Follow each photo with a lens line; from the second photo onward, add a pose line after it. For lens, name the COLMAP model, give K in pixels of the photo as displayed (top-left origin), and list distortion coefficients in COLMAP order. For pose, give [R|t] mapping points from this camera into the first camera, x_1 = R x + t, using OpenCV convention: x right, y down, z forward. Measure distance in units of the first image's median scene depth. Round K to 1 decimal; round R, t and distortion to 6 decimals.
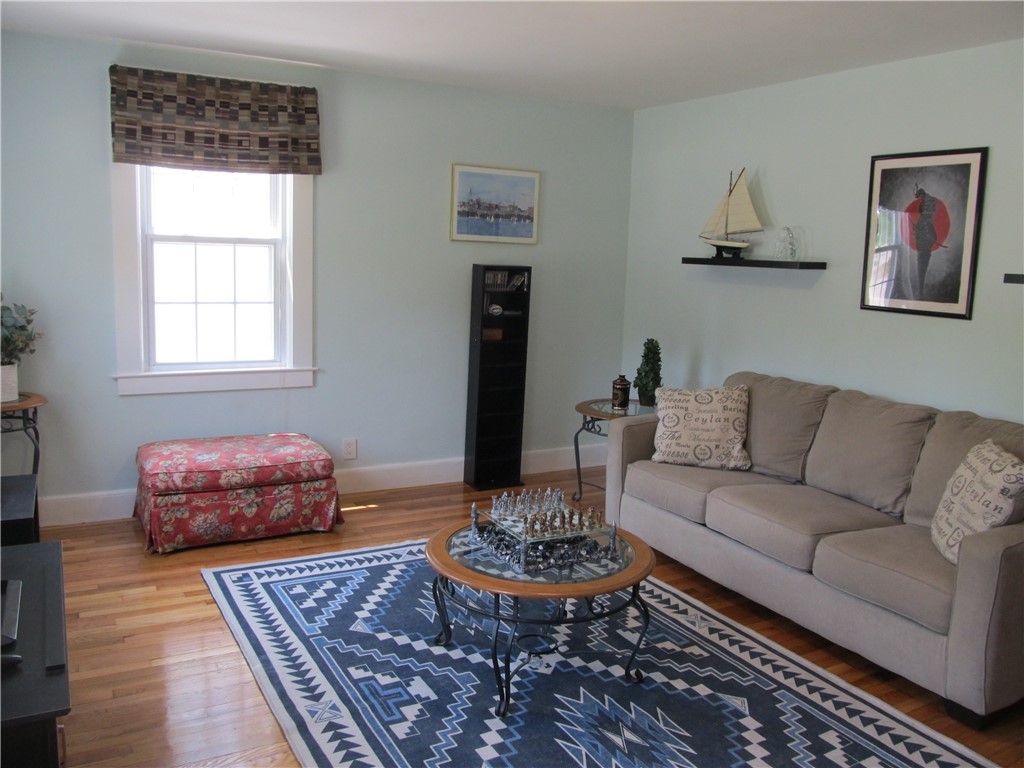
lens RADIAL K [[851.4, 0, 510.7], [0, 851.4, 381.4], [0, 0, 1]] dist [-0.069364, 0.011835]
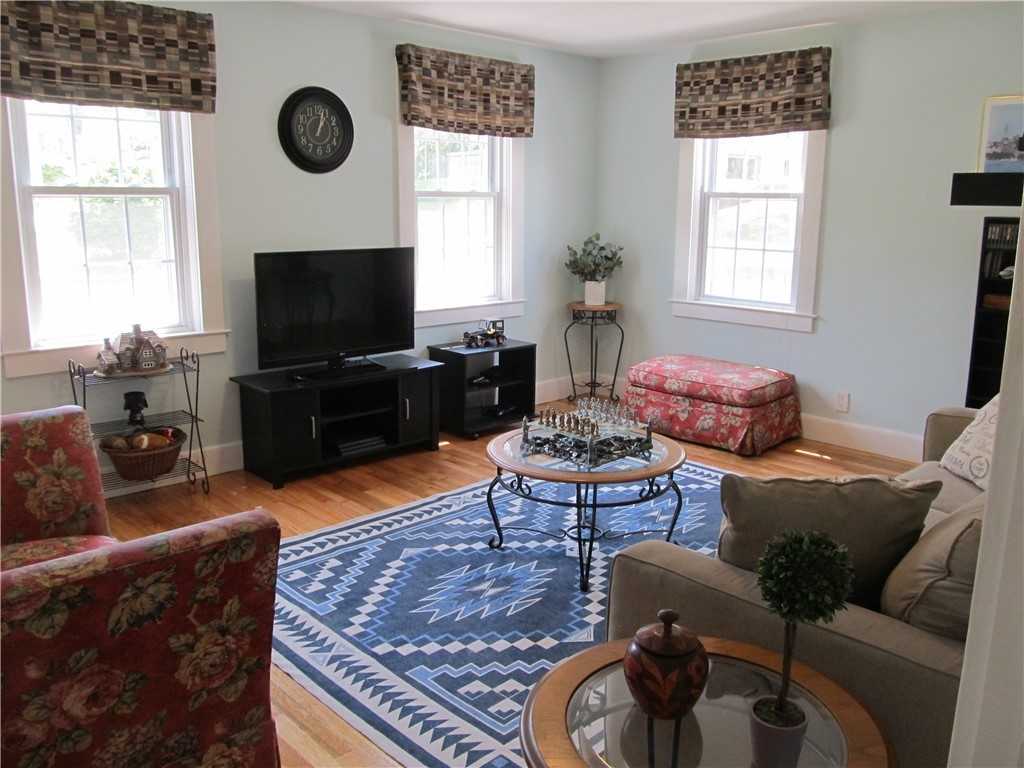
lens RADIAL K [[851.4, 0, 509.5], [0, 851.4, 388.7], [0, 0, 1]] dist [-0.069364, 0.011835]
pose [[0.231978, 0.174047, -0.957023, 0.788717], [-0.143991, 0.979167, 0.143172, -0.024859], [0.962005, 0.104590, 0.252206, 0.429826]]
